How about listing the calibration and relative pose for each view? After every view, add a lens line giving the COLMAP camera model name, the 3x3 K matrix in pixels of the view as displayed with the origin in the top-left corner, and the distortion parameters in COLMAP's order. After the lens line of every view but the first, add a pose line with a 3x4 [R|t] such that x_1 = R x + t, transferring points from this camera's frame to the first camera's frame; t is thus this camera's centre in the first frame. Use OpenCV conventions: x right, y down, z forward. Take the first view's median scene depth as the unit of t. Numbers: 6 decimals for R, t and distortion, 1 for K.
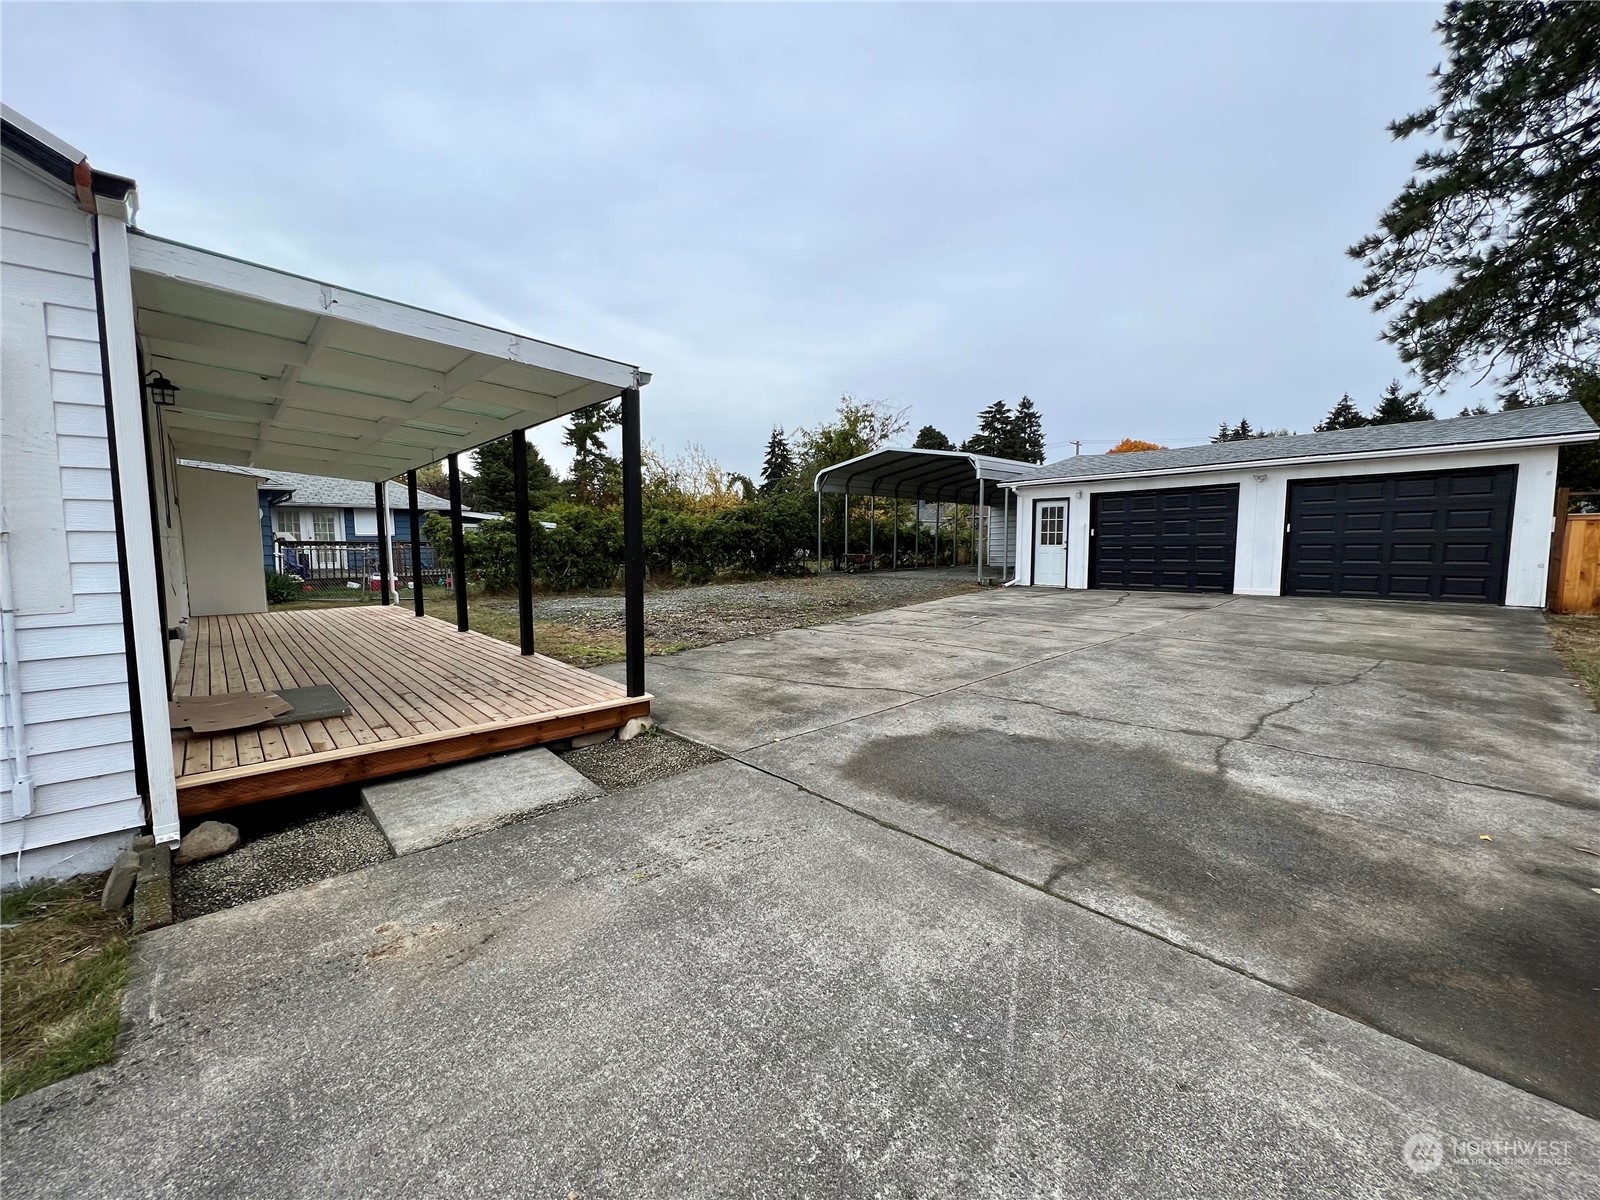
lens RADIAL K [[640.5, 0, 798.1], [0, 640.5, 599.5], [0, 0, 1]] dist [-0.002076, 0.000523]
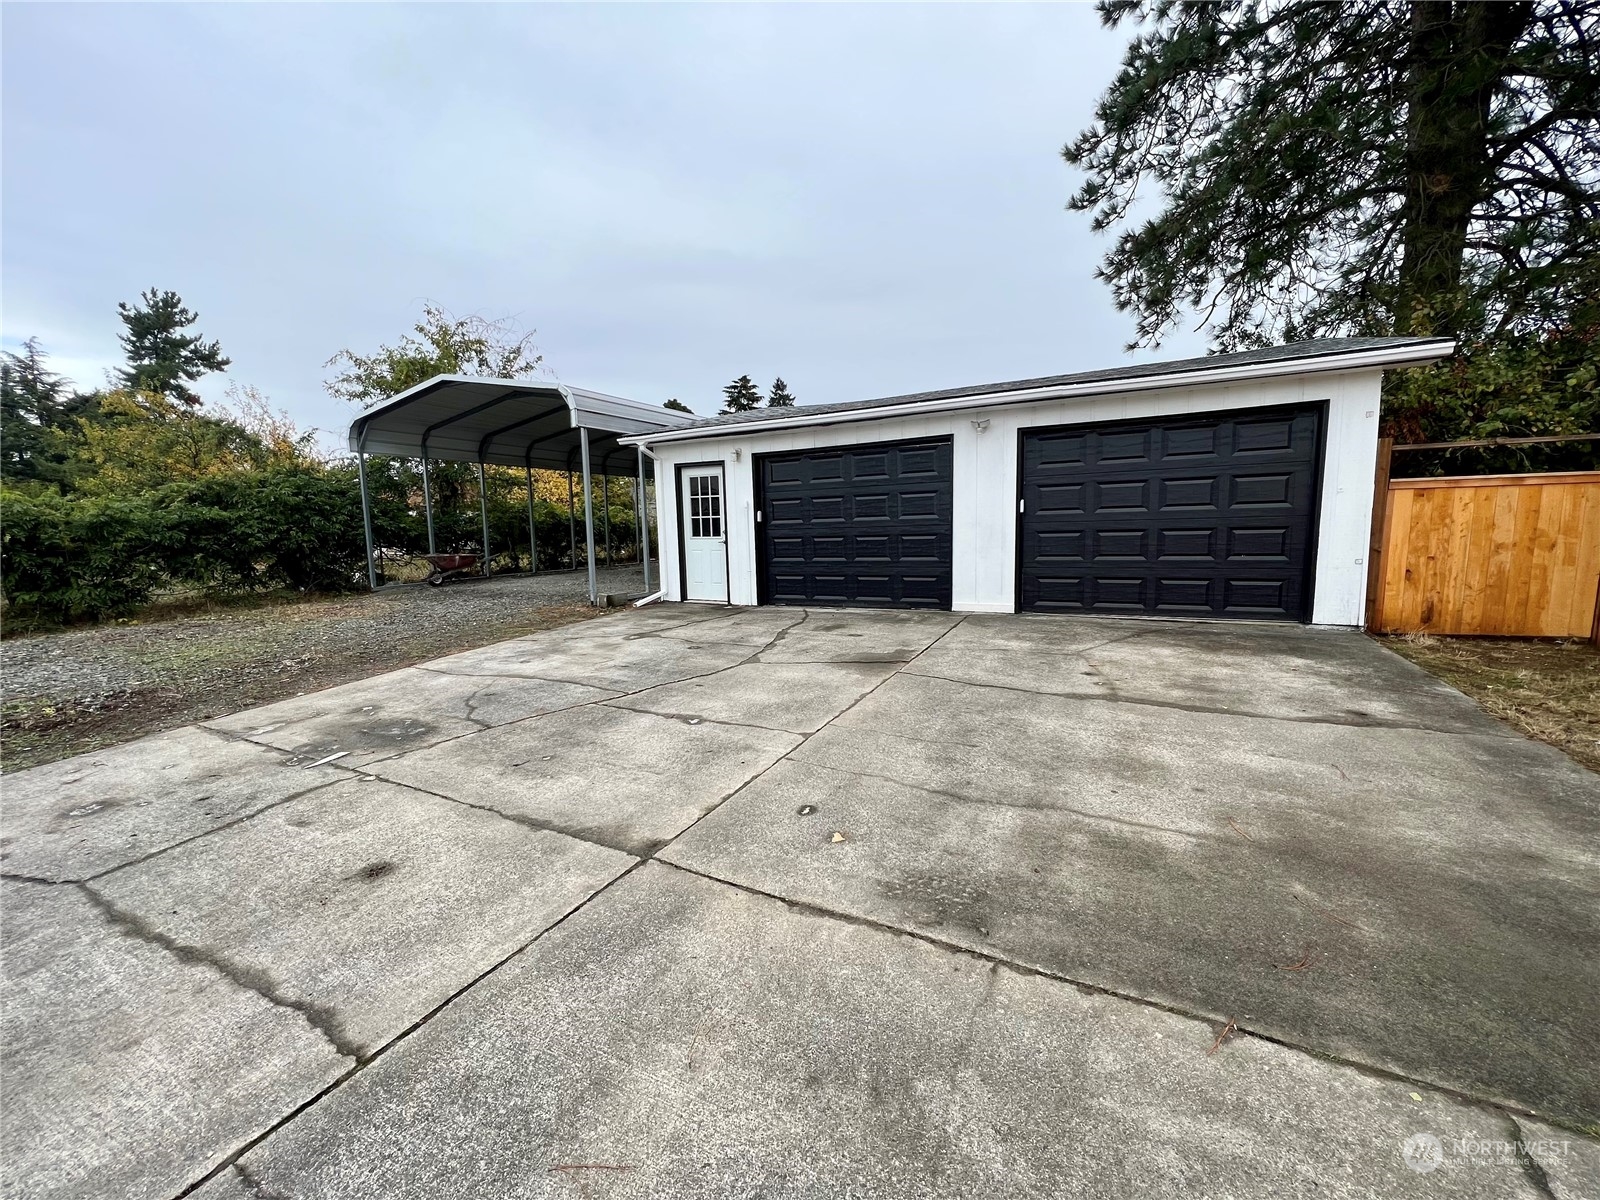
lens RADIAL K [[640.5, 0, 801.4], [0, 640.5, 597.9], [0, 0, 1]] dist [-0.002076, 0.000523]
pose [[0.939326, -0.057220, 0.338219, 0.275863], [0.049237, 0.998270, 0.032142, -0.042057], [-0.339473, -0.013539, 0.940518, 0.384515]]
